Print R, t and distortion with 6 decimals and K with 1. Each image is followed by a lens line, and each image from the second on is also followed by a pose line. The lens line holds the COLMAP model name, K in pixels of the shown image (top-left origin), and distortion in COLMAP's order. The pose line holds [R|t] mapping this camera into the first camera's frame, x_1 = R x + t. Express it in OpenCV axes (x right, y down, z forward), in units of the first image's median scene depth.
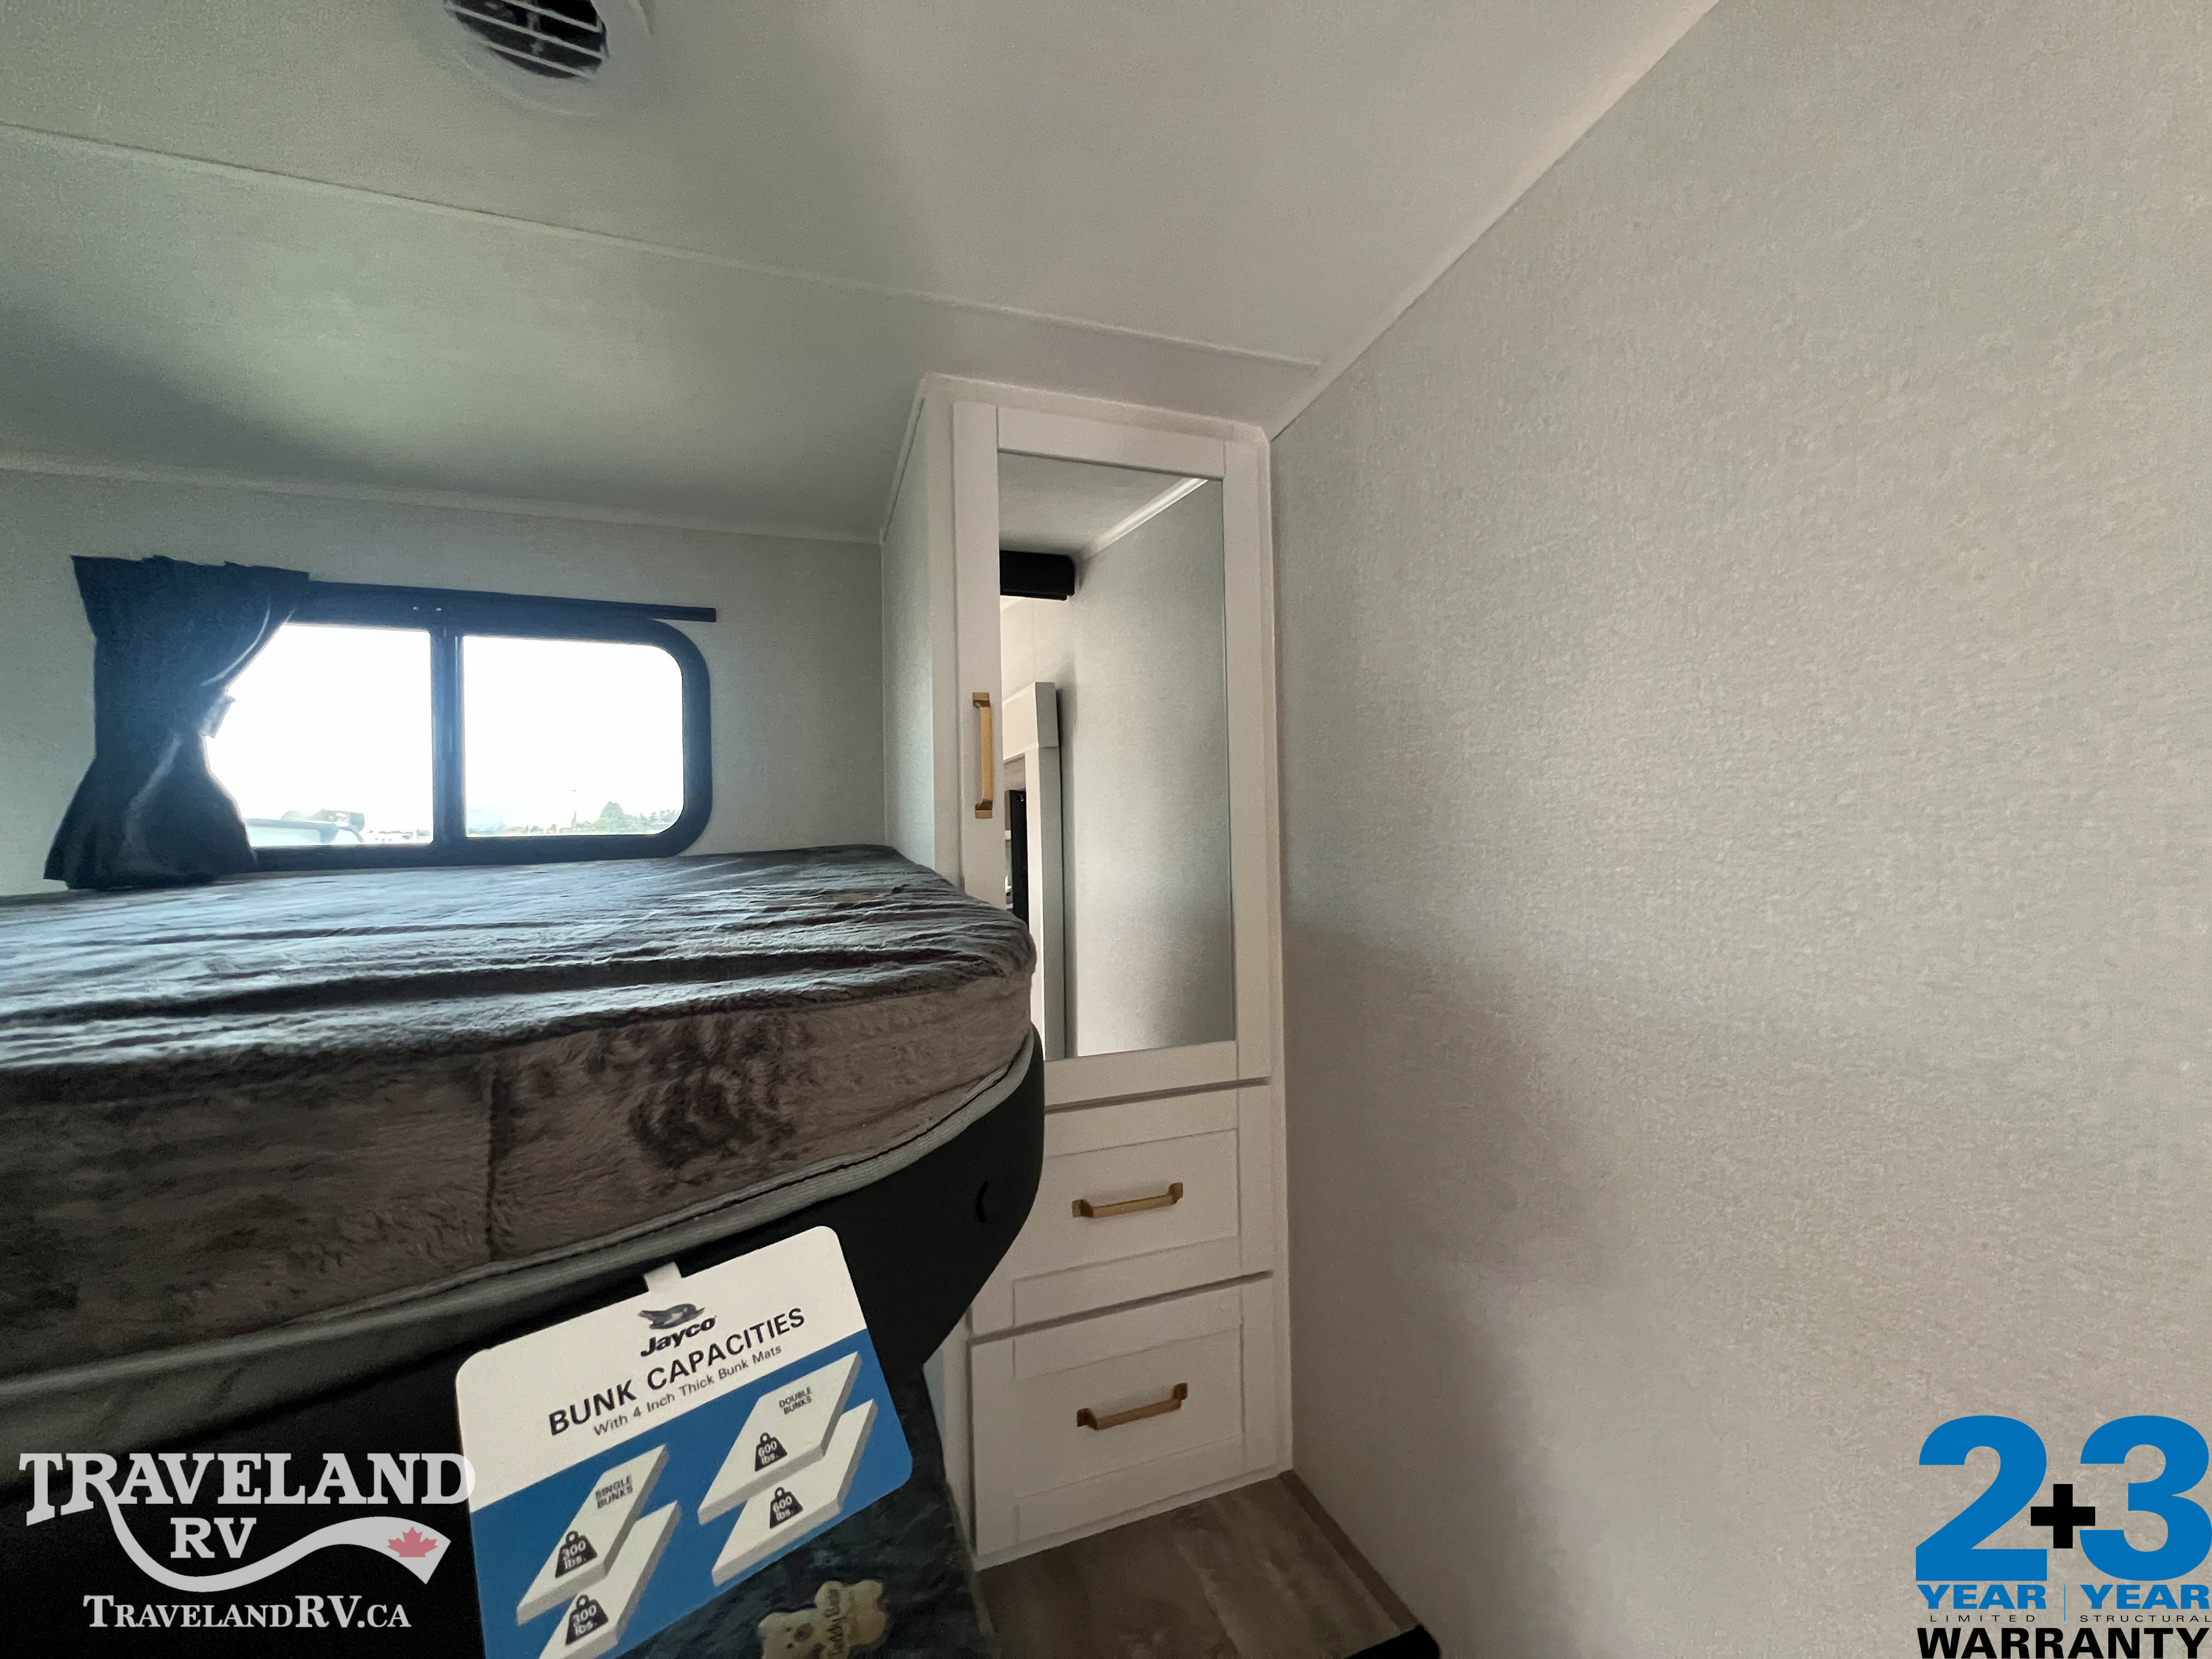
lens RADIAL K [[885.5, 0, 1104.4], [0, 885.5, 826.6], [0, 0, 1]] dist [-0.002639, -0.000068]
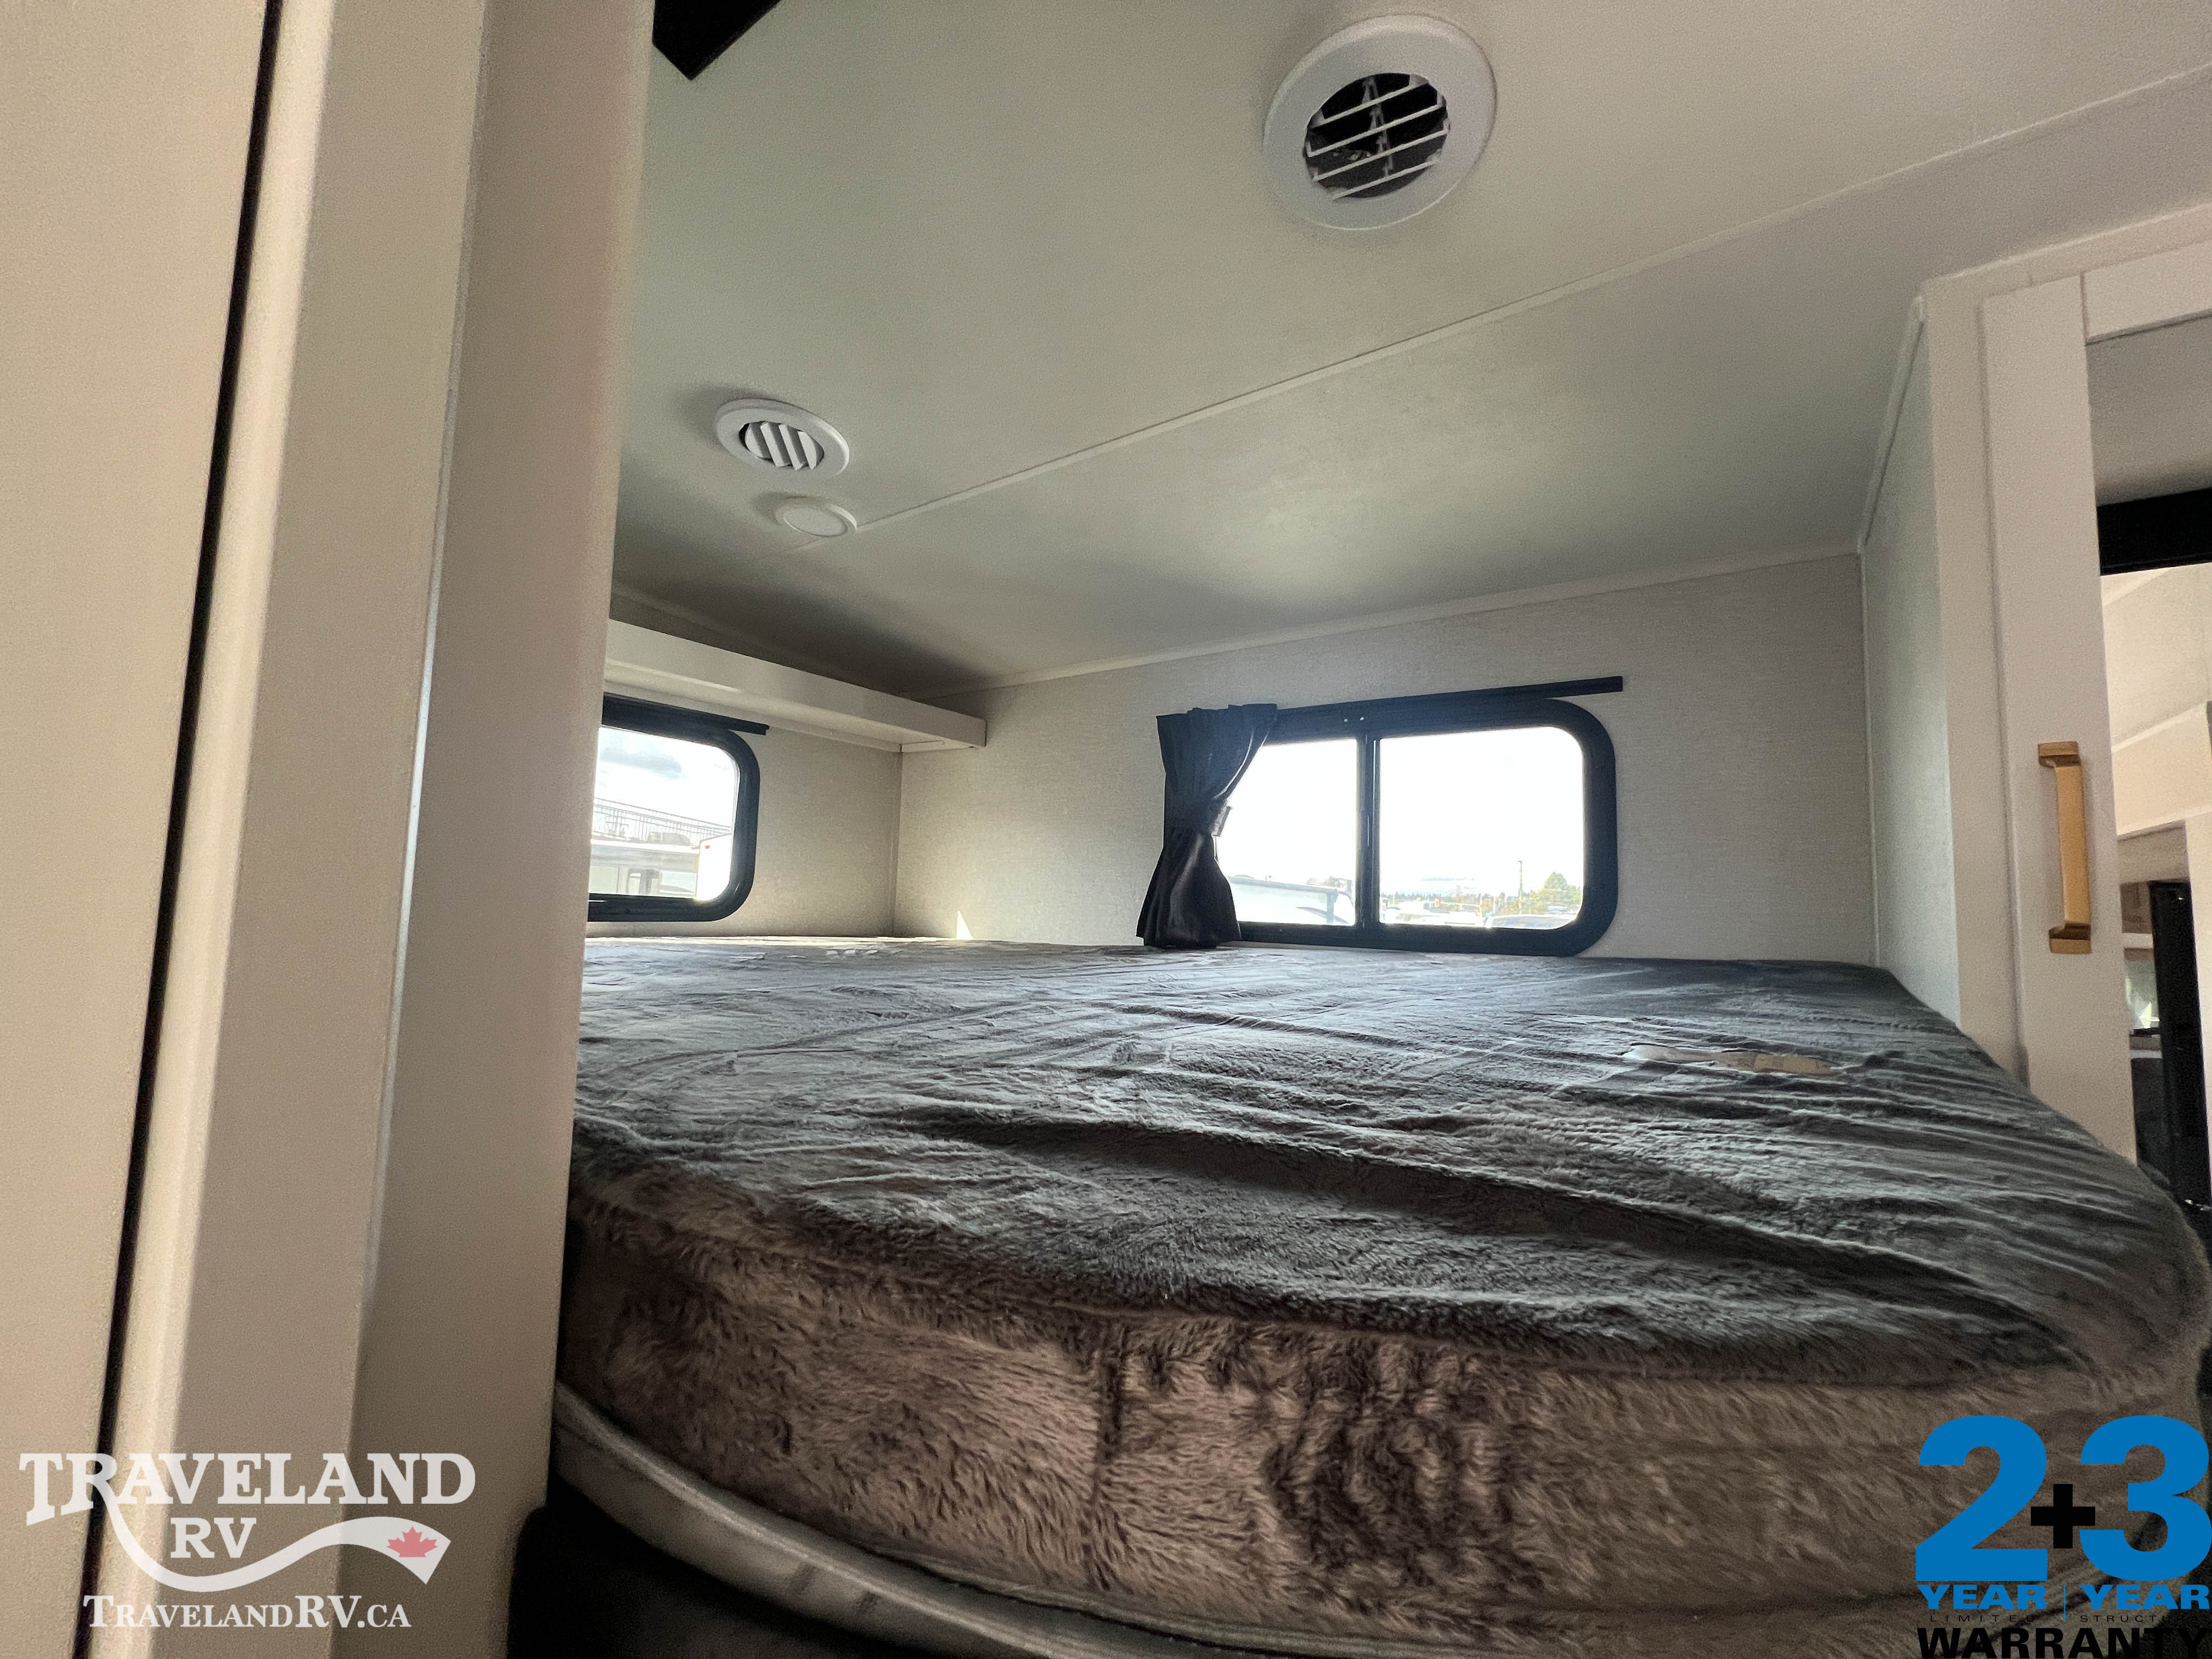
lens RADIAL K [[885.5, 0, 1104.4], [0, 885.5, 826.6], [0, 0, 1]] dist [-0.002639, -0.000068]
pose [[0.557270, -0.028904, -0.829828, -0.004250], [-0.037861, 0.997470, -0.060169, -0.034346], [0.829468, 0.064949, 0.554765, 0.132773]]
